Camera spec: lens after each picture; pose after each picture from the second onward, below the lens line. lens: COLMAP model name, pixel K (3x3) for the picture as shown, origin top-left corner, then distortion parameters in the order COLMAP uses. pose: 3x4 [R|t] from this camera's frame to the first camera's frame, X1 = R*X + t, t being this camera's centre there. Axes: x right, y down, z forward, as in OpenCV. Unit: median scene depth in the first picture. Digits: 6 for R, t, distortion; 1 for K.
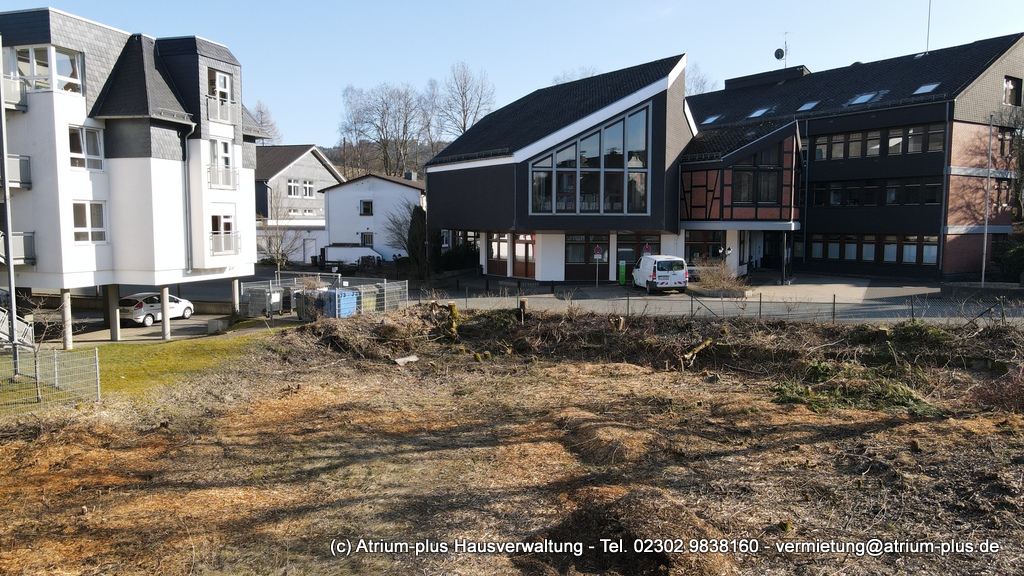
lens RADIAL K [[757.8, 0, 512.0], [0, 757.8, 288.0], [0, 0, 1]] dist [0.030559, 0.000757]
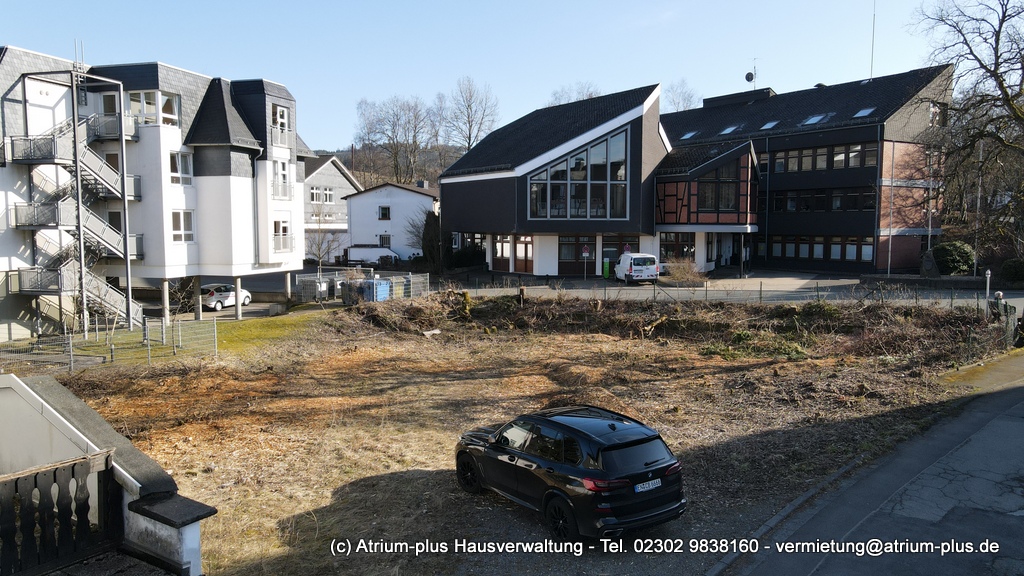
lens RADIAL K [[757.8, 0, 512.0], [0, 757.8, 288.0], [0, 0, 1]] dist [0.030559, 0.000757]
pose [[0.999994, -0.000726, -0.003331, 0.001709], [0.000714, 0.999992, -0.003821, 0.018482], [0.003333, 0.003819, 0.999987, -0.228004]]
